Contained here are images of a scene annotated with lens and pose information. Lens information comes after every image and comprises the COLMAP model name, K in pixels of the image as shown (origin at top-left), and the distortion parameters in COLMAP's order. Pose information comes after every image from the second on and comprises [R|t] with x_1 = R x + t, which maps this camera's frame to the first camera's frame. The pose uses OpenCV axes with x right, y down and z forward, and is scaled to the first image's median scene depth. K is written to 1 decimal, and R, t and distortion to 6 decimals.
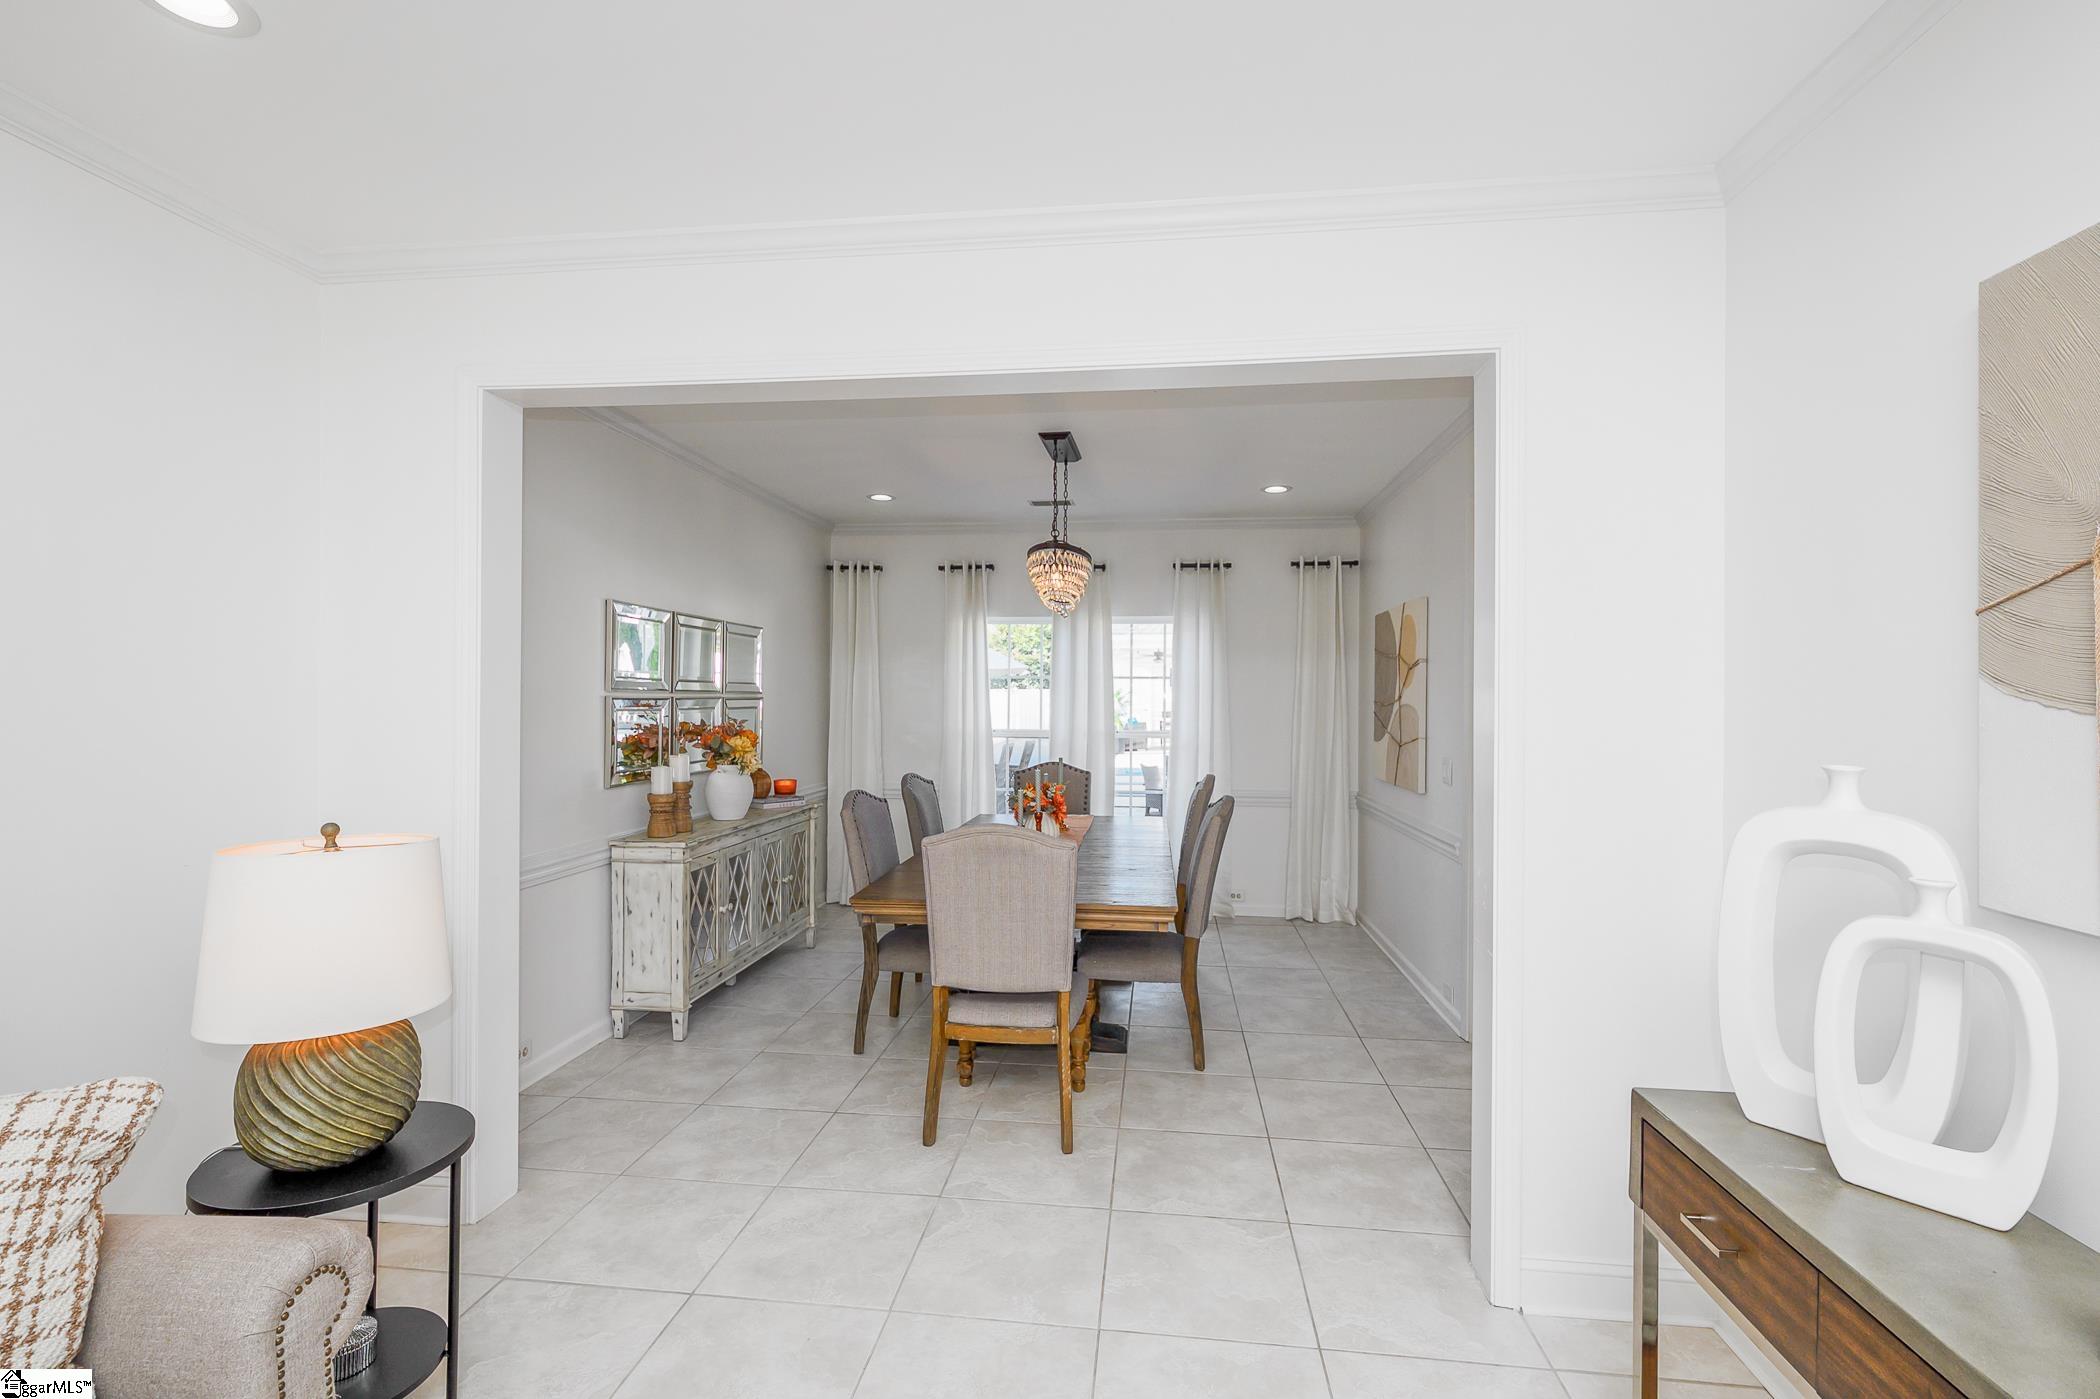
lens RADIAL K [[917.1, 0, 1050.0], [0, 917.1, 699.5], [0, 0, 1]] dist [-0.000541, 0.000032]
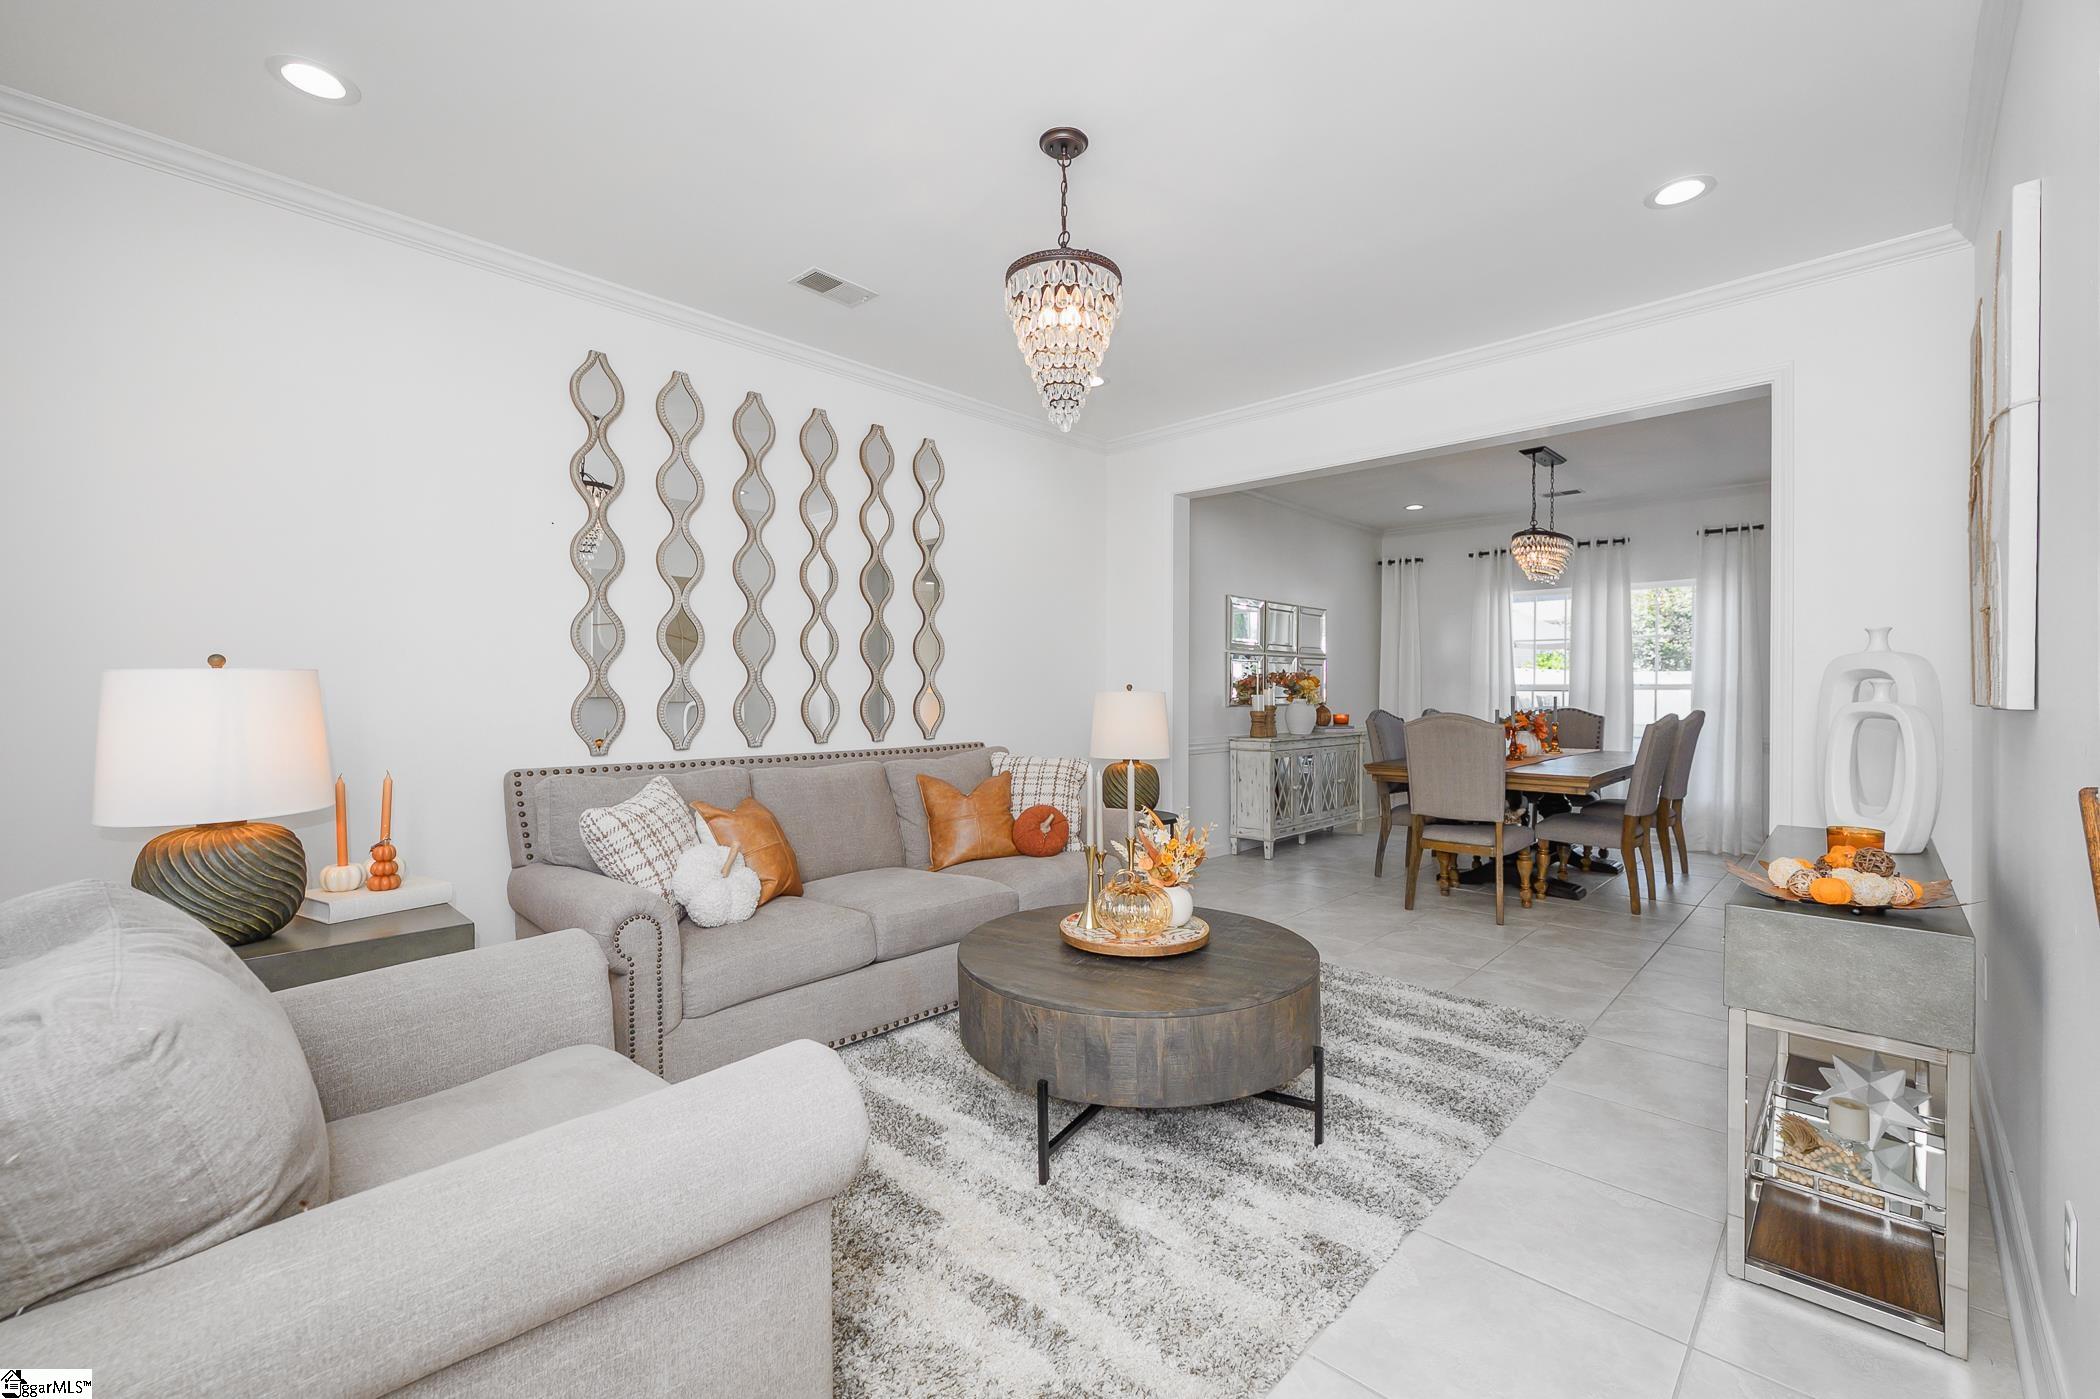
lens RADIAL K [[882.2, 0, 1050.0], [0, 882.2, 699.5], [0, 0, 1]] dist [0.009826, 0.000077]
pose [[0.800759, 0.001691, -0.598984, 0.210804], [0.001192, 0.999990, 0.004417, 0.069872], [0.598985, -0.004251, 0.800749, -0.458634]]
